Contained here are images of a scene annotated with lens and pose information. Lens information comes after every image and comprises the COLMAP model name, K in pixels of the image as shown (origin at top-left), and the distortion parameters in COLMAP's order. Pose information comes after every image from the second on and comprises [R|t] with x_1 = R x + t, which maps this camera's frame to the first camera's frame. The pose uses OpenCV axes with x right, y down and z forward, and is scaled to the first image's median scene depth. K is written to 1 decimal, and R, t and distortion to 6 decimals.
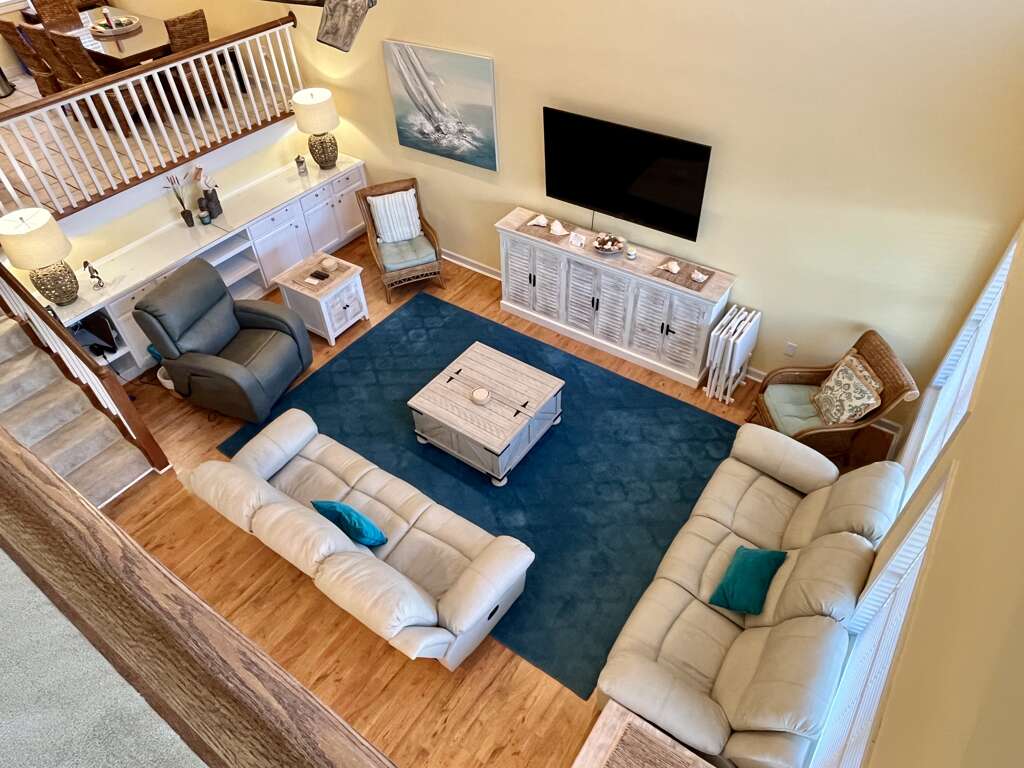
lens RADIAL K [[653.8, 0, 506.5], [0, 653.8, 383.0], [0, 0, 1]] dist [-0.002728, -0.000350]
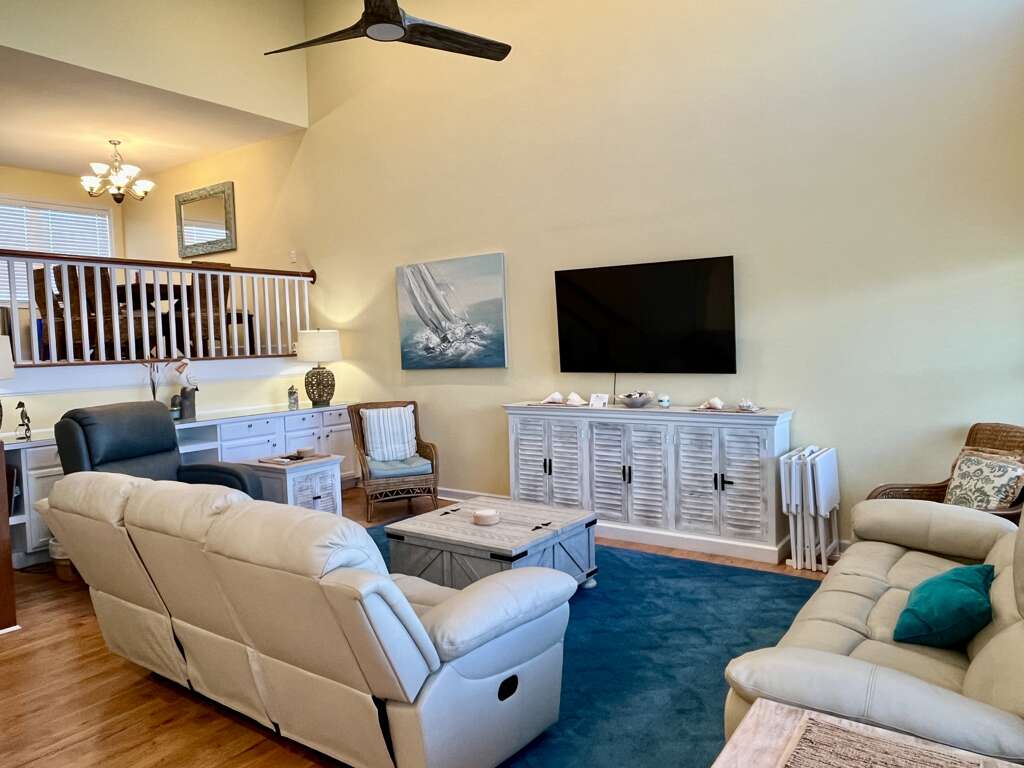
lens RADIAL K [[715.4, 0, 507.1], [0, 715.4, 384.7], [0, 0, 1]] dist [-0.002802, -0.001388]
pose [[0.999972, 0.006640, 0.003521, -0.016739], [-0.002768, 0.760938, -0.648819, 0.368764], [-0.006988, 0.648791, 0.760935, 0.255162]]
